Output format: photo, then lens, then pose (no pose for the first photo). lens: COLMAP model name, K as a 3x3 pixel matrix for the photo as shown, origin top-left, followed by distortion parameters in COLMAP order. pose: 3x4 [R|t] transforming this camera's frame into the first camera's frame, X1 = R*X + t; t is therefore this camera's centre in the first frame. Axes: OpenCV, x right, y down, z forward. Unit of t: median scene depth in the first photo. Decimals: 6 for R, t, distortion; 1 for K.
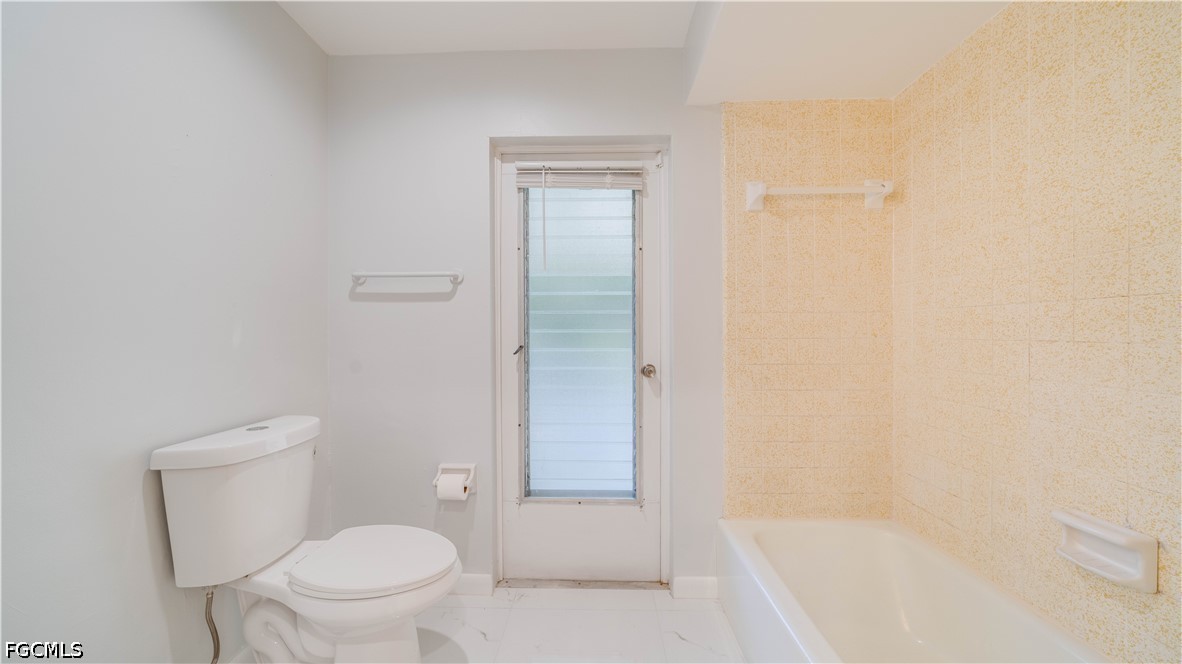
lens RADIAL K [[409.1, 0, 588.3], [0, 409.1, 327.1], [0, 0, 1]] dist [-0.008109, 0.000049]
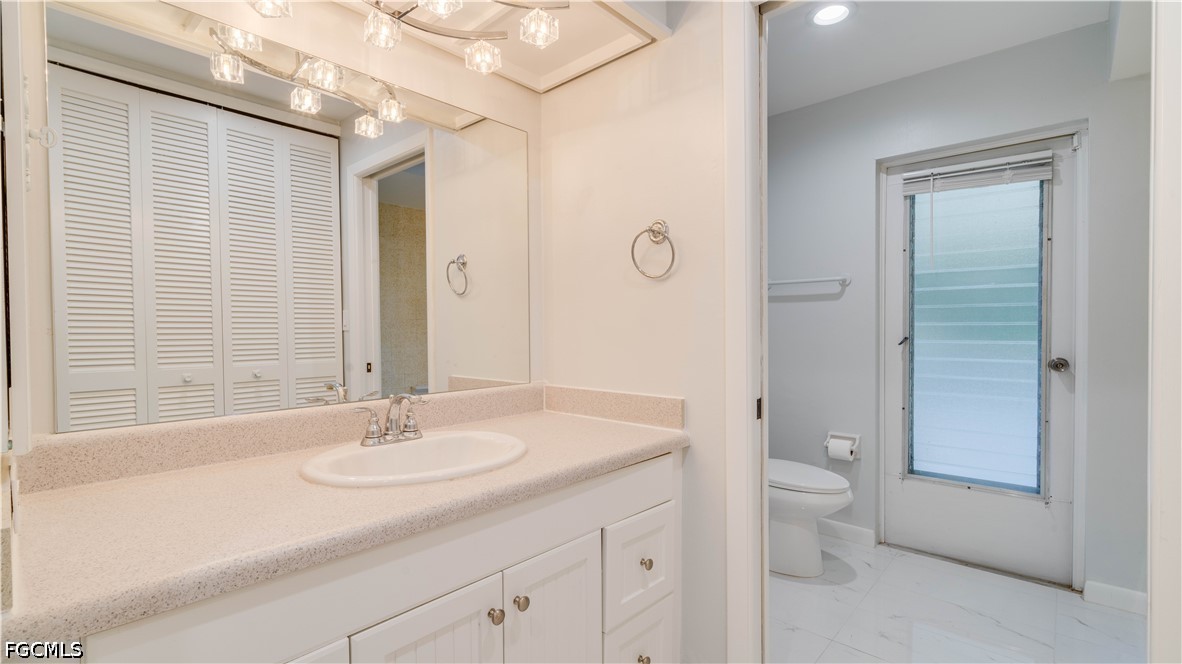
lens RADIAL K [[523.1, 0, 582.3], [0, 523.1, 338.9], [0, 0, 1]] dist [0.001073, -0.000277]
pose [[0.757463, 0.011793, -0.652771, 0.100181], [-0.000052, 0.999838, 0.018002, 0.023452], [0.652878, -0.013602, 0.757341, -0.662114]]
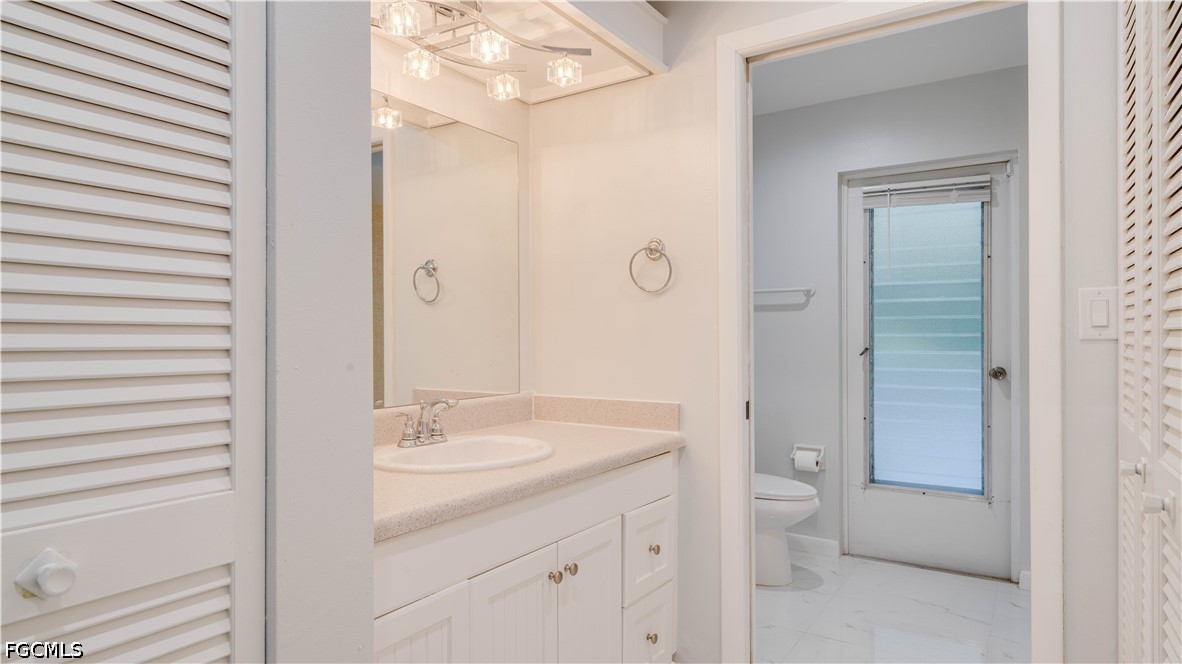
lens RADIAL K [[667.7, 0, 583.6], [0, 667.7, 339.8], [0, 0, 1]] dist [0.001856, 0.000050]
pose [[0.848894, 0.002911, -0.528555, 0.148960], [-0.002968, 0.999995, 0.000741, 0.023064], [0.528555, 0.000940, 0.848899, -0.986123]]
